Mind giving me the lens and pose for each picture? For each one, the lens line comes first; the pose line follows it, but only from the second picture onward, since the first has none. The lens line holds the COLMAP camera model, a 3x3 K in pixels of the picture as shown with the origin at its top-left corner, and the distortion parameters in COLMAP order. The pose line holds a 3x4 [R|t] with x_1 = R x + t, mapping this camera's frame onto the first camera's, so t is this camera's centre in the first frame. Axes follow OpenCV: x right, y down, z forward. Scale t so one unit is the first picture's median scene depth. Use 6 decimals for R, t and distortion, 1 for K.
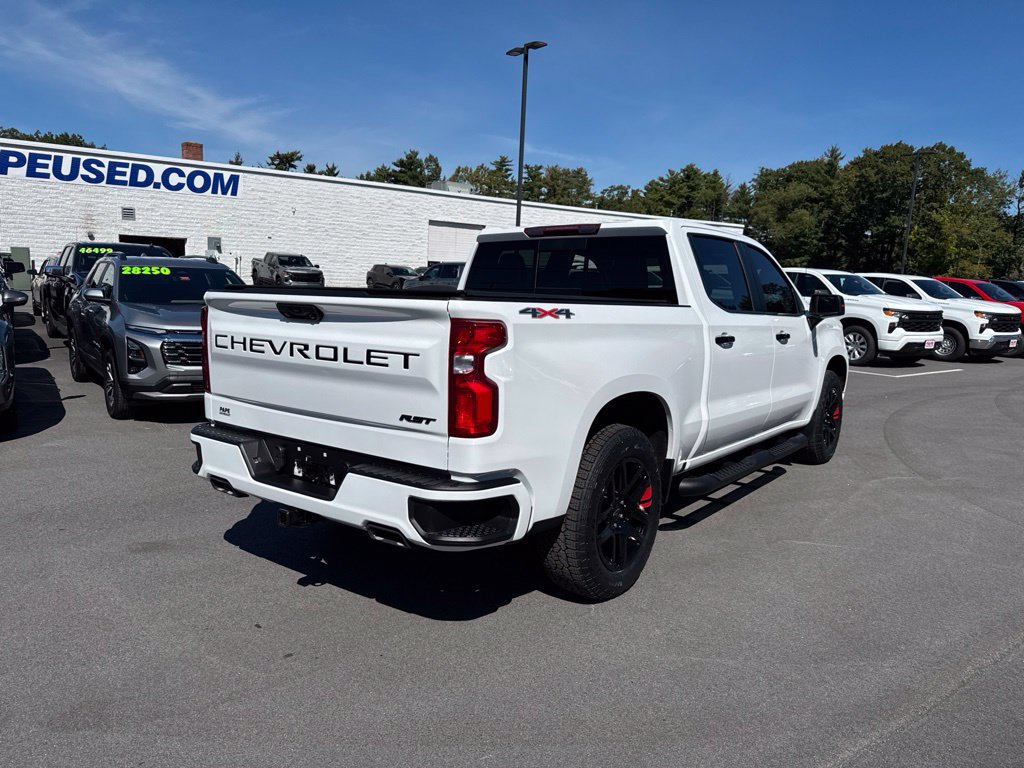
lens RADIAL K [[729.6, 0, 515.4], [0, 729.6, 387.5], [0, 0, 1]] dist [0.036691, -0.040337]
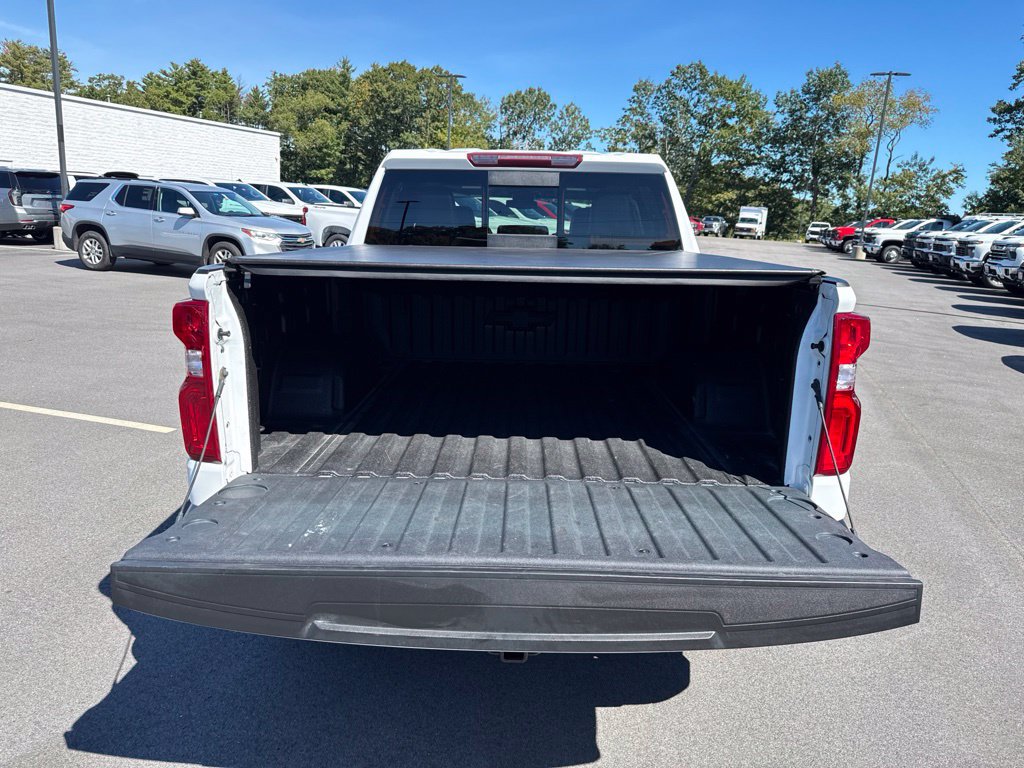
lens RADIAL K [[724.0, 0, 511.2], [0, 724.0, 378.4], [0, 0, 1]] dist [0.048959, -0.032396]
pose [[0.812474, -0.137100, 0.566648, -0.618973], [0.075786, 0.988546, 0.130514, -0.121393], [-0.578051, -0.063095, 0.813558, 0.499718]]
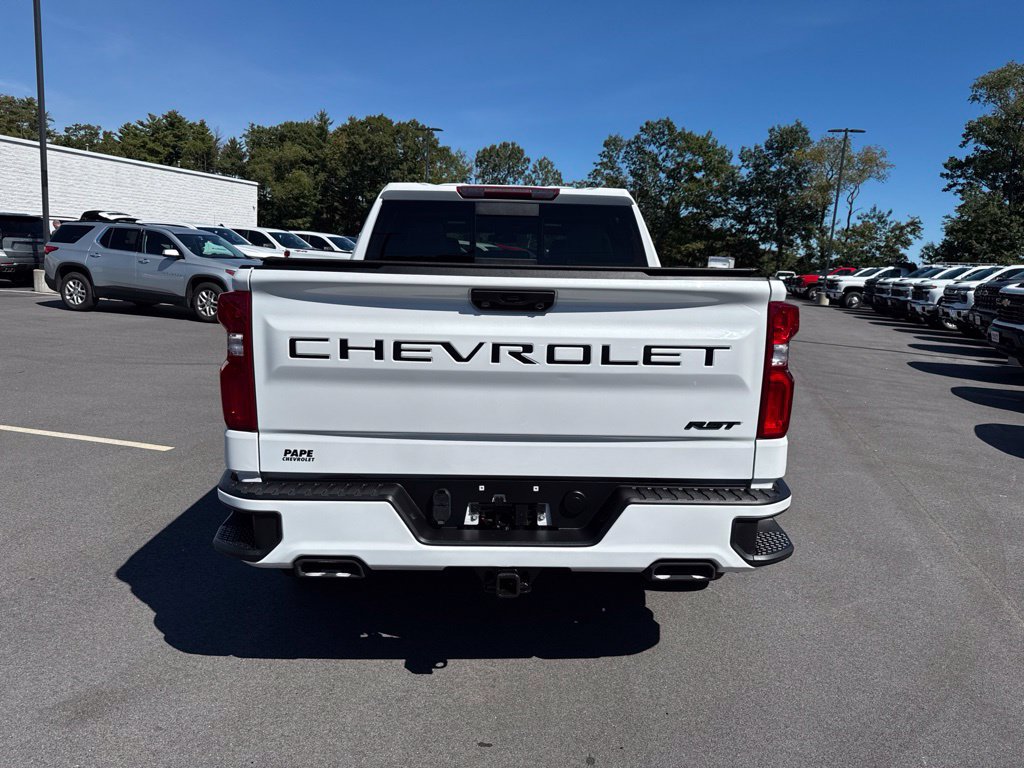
lens RADIAL K [[719.2, 0, 512.0], [0, 719.2, 384.0], [0, 0, 1]] dist [0.086448, -0.087741]
pose [[0.791407, -0.106884, 0.601872, -0.700986], [0.076441, 0.994171, 0.076038, -0.072186], [-0.606491, -0.014170, 0.794964, 0.419893]]
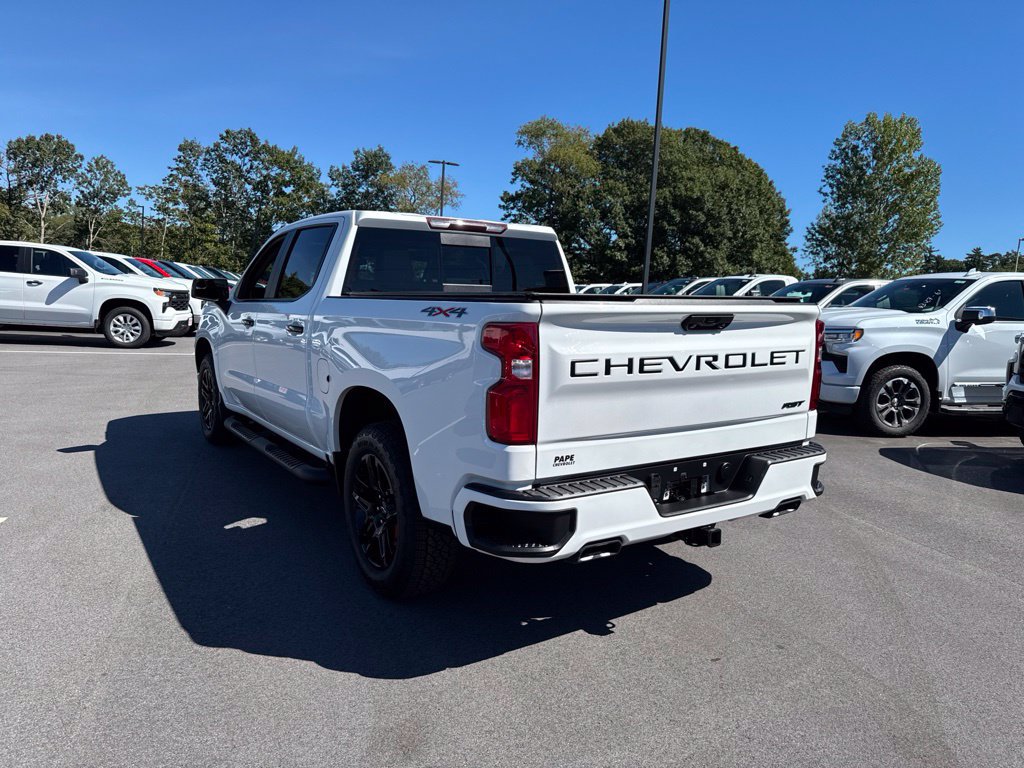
lens RADIAL K [[729.6, 0, 515.4], [0, 729.6, 387.5], [0, 0, 1]] dist [0.036691, -0.040337]
pose [[0.348963, -0.142771, 0.926197, -1.232652], [0.108280, 0.987850, 0.111478, -0.147336], [-0.930860, 0.061387, 0.360182, 0.859210]]
